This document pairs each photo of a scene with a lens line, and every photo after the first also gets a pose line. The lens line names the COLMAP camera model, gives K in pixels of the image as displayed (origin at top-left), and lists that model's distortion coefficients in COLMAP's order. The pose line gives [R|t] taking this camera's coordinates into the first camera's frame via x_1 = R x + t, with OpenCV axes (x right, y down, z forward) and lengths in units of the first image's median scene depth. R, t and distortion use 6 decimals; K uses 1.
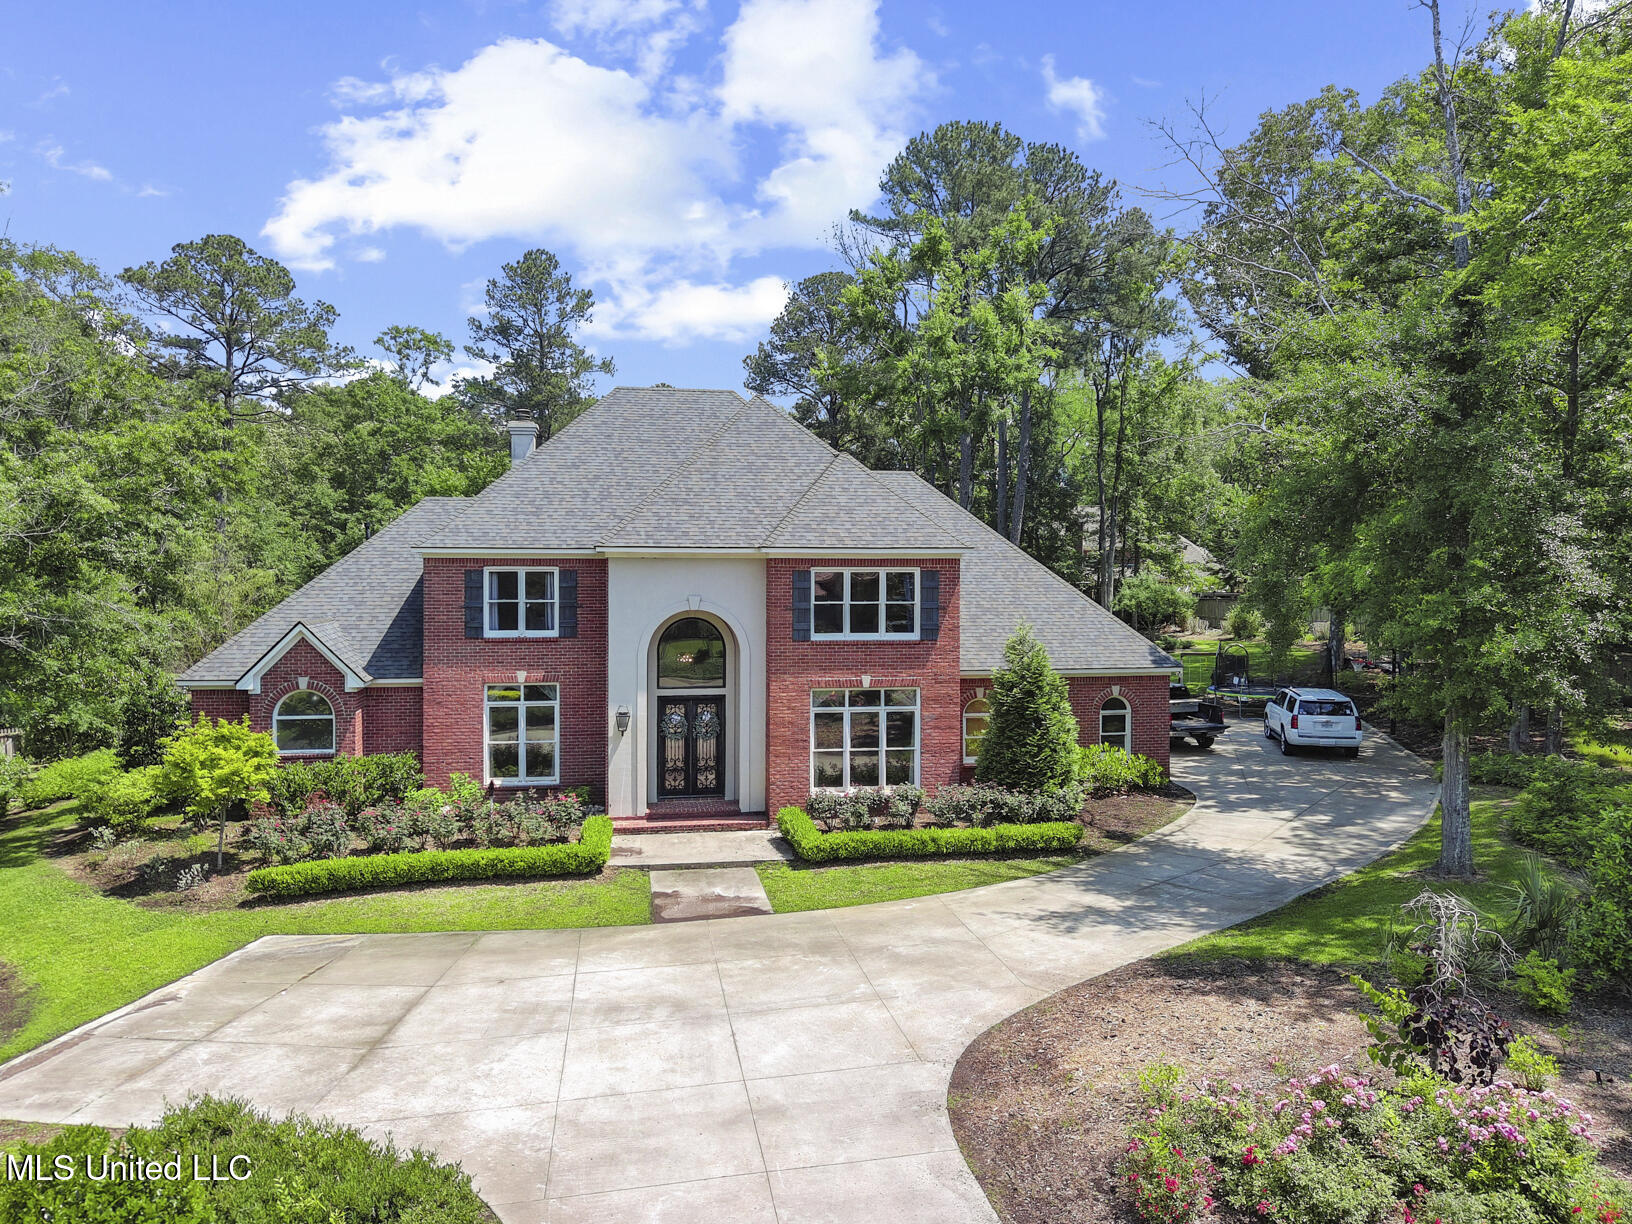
lens RADIAL K [[1100.0, 0, 811.4], [0, 1100.0, 612.4], [0, 0, 1]] dist [0.039158, -0.038429]
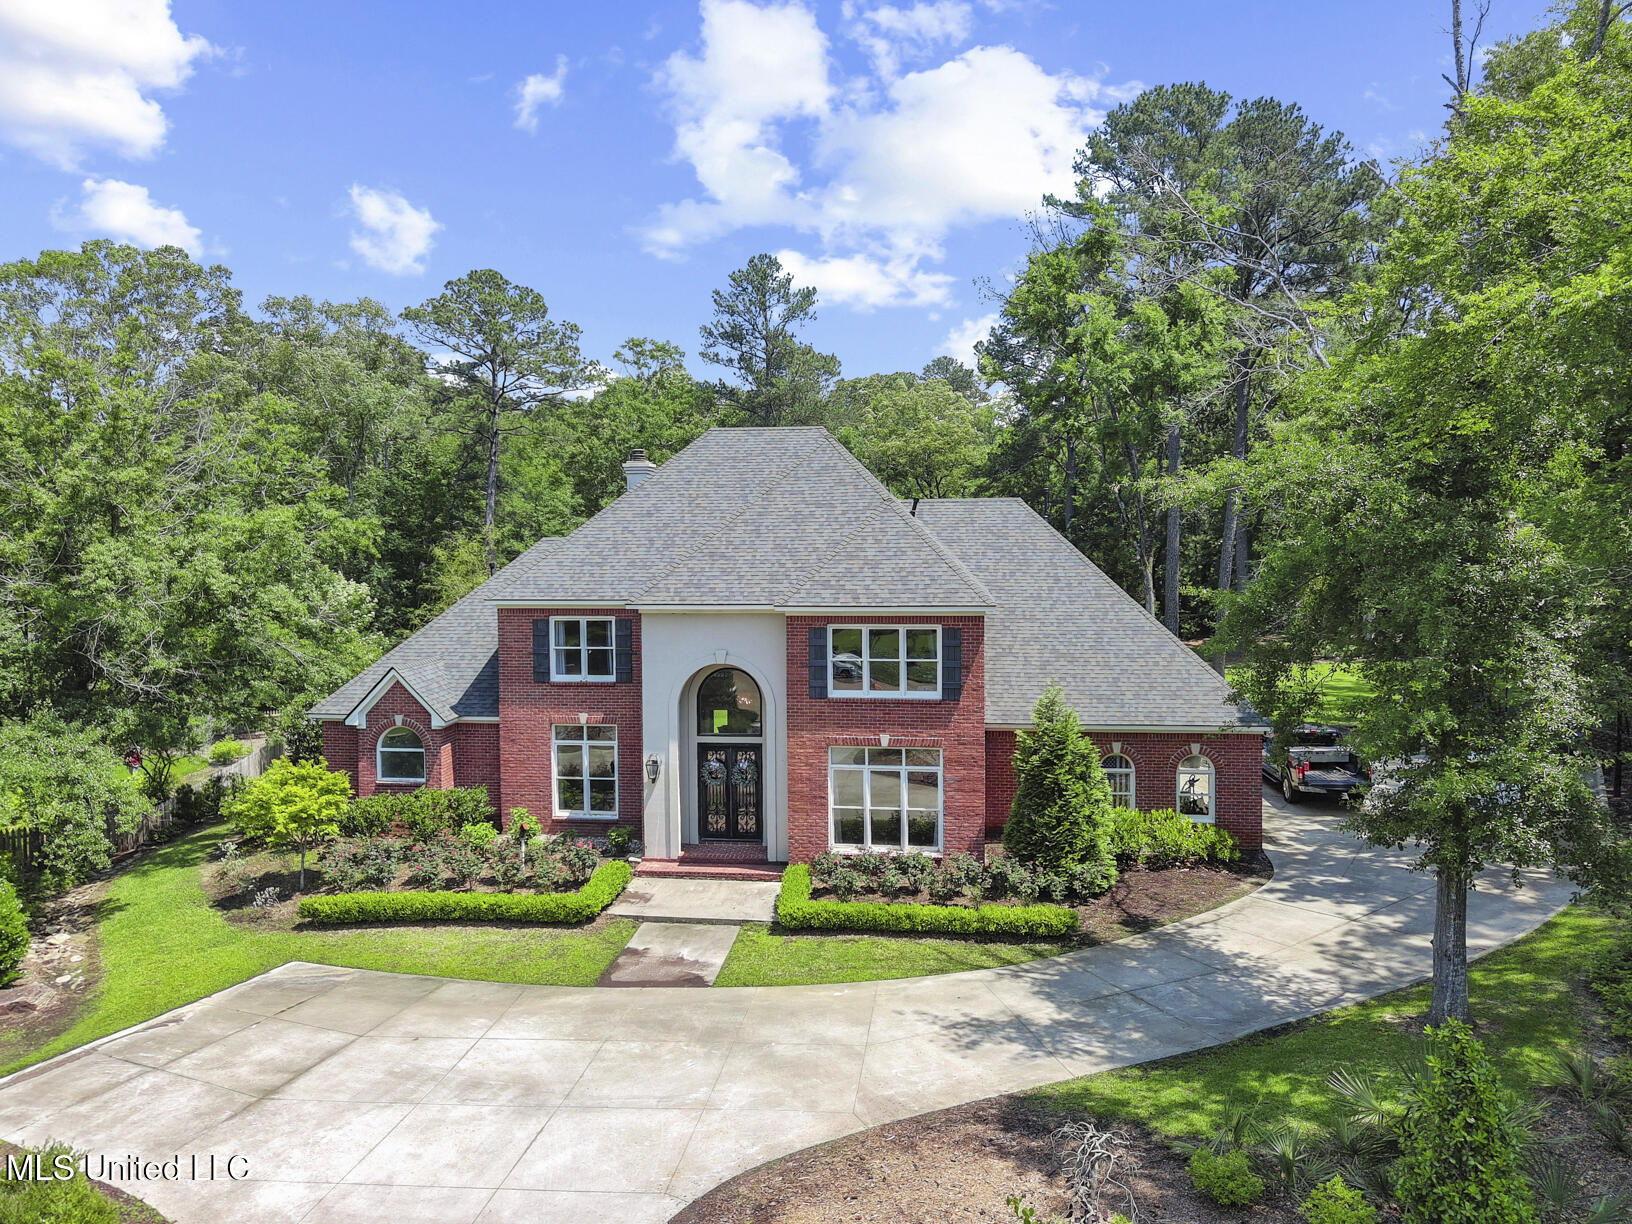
lens RADIAL K [[1100.0, 0, 811.4], [0, 1100.0, 612.4], [0, 0, 1]] dist [0.039158, -0.038429]
pose [[0.957727, 0.010773, -0.287476, 0.272175], [-0.000413, 0.999349, 0.036072, -0.088271], [0.287678, -0.034429, 0.957108, 0.040660]]
